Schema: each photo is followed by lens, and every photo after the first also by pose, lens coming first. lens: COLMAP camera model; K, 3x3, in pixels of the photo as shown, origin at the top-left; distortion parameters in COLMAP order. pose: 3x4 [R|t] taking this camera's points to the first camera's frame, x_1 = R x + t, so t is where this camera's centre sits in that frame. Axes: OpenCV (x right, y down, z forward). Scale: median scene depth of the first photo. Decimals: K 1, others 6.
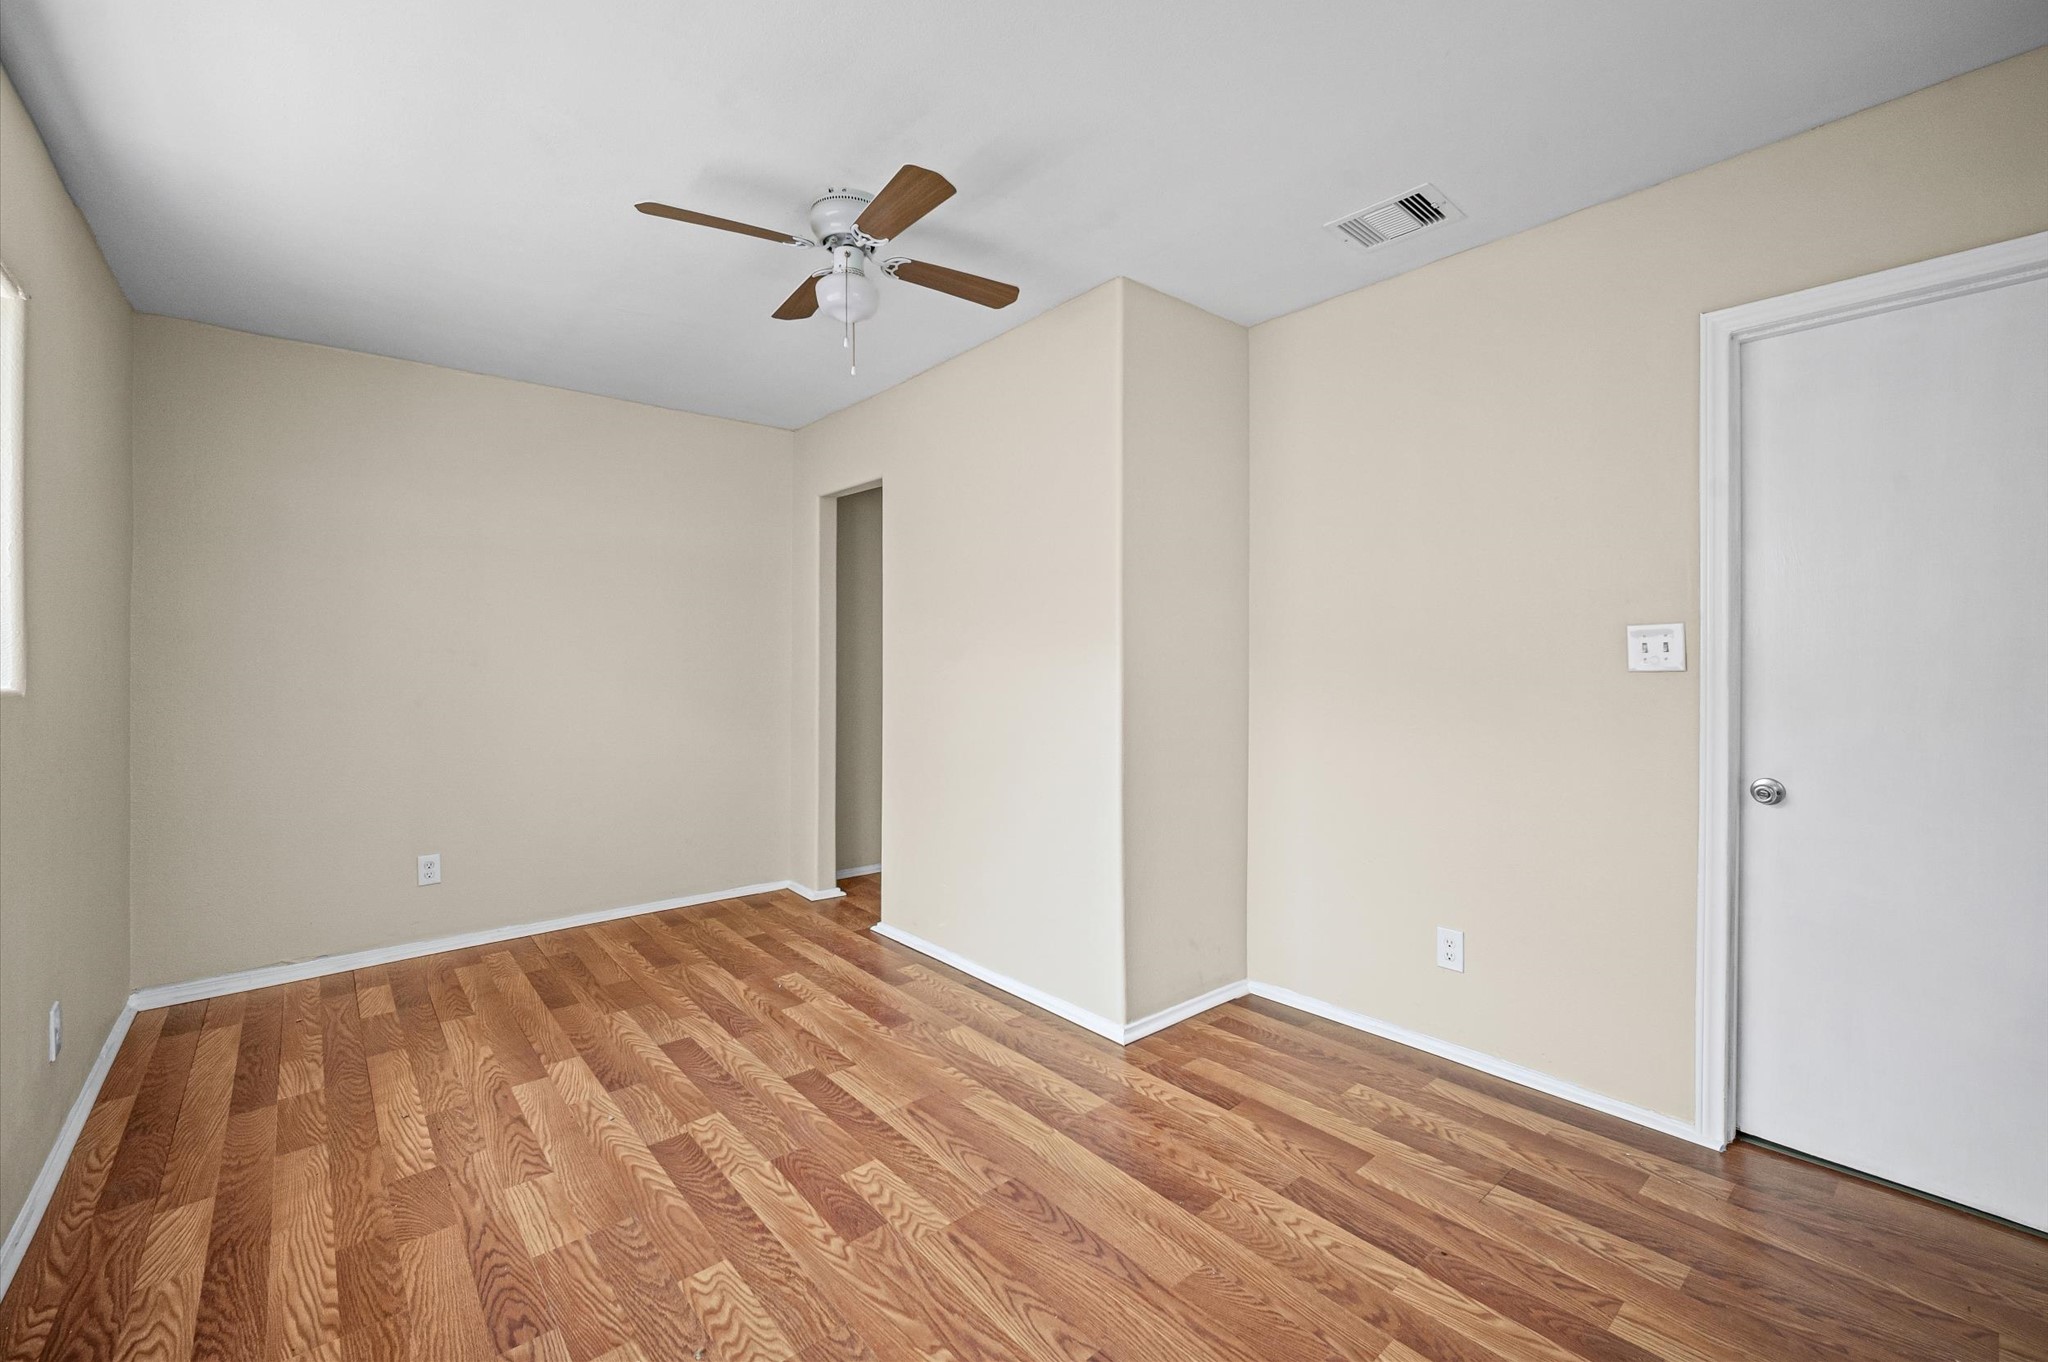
lens RADIAL K [[855.2, 0, 1029.9], [0, 855.2, 667.5], [0, 0, 1]] dist [-0.003071, -0.000699]
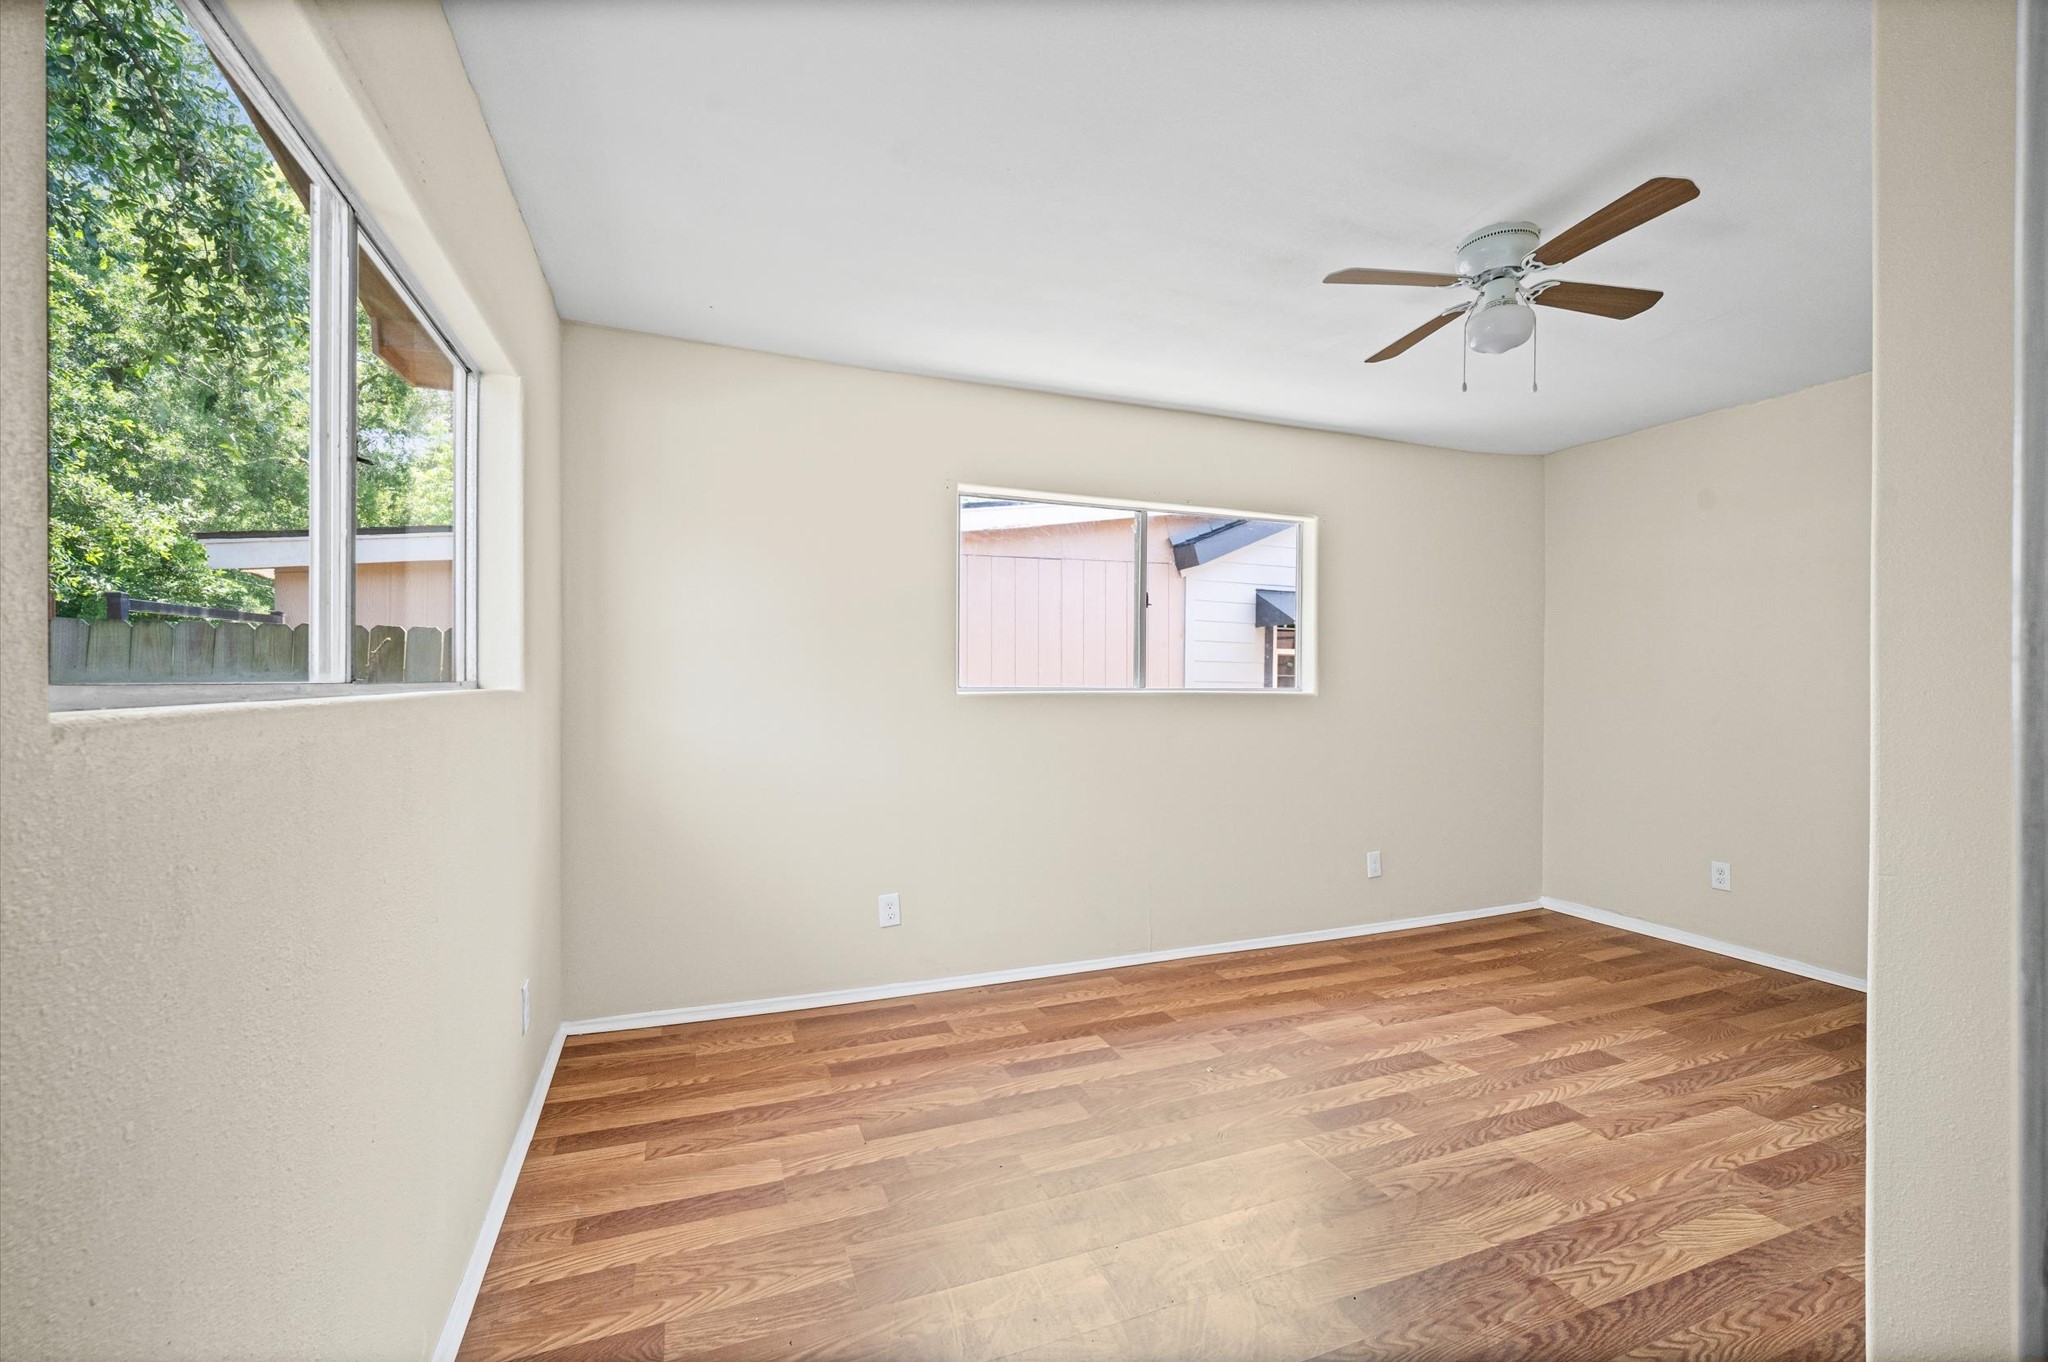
lens RADIAL K [[842.3, 0, 1024.0], [0, 842.3, 681.0], [0, 0, 1]] dist [-0.002994, -0.000104]
pose [[-0.340222, 0.001915, -0.940343, 0.833191], [-0.012114, 0.999906, 0.006419, -0.010883], [0.940267, 0.013575, -0.340167, 0.725190]]
